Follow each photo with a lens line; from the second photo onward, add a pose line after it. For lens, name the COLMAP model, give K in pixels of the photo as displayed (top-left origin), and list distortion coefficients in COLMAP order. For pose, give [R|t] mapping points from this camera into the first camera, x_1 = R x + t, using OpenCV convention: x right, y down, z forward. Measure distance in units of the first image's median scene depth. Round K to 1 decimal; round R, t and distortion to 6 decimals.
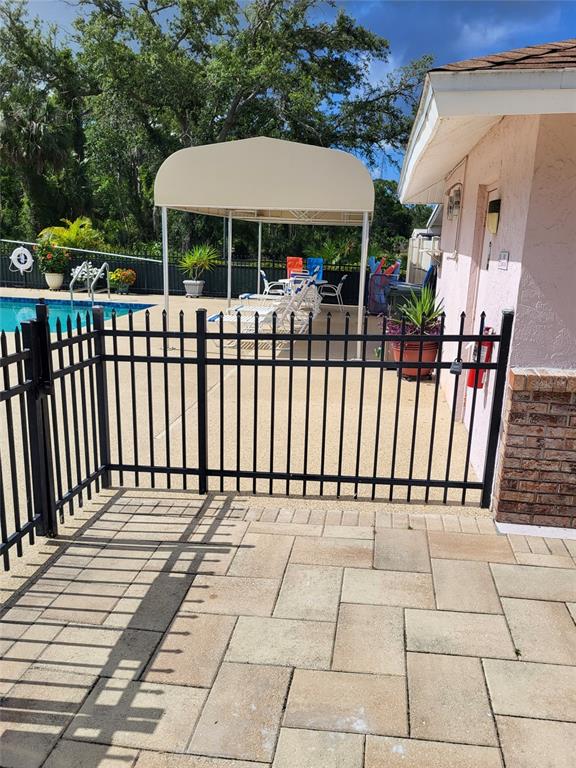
lens RADIAL K [[585.7, 0, 289.4], [0, 585.7, 394.3], [0, 0, 1]] dist [0.054447, -0.042972]
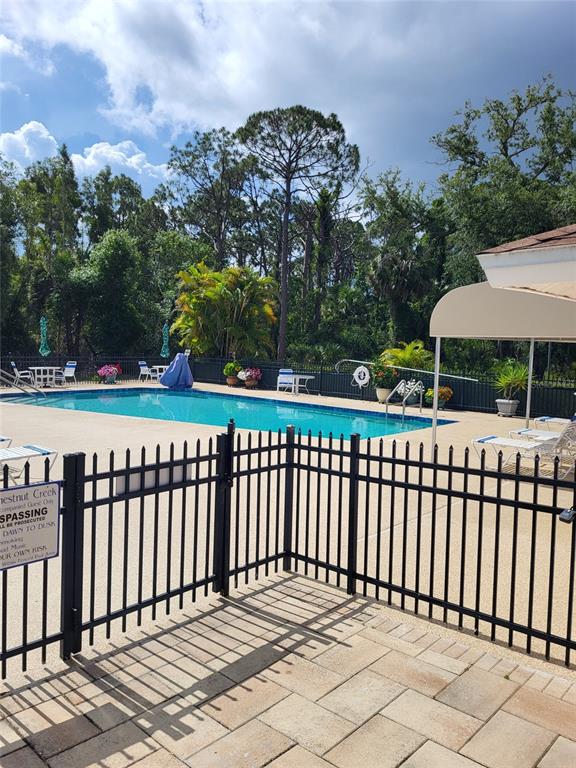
lens RADIAL K [[592.9, 0, 290.1], [0, 592.9, 382.8], [0, 0, 1]] dist [0.057573, -0.045702]
pose [[0.813304, 0.028777, -0.581128, 0.469512], [-0.145970, 0.976926, -0.155913, -0.037302], [0.563232, 0.211632, 0.798738, -0.086314]]
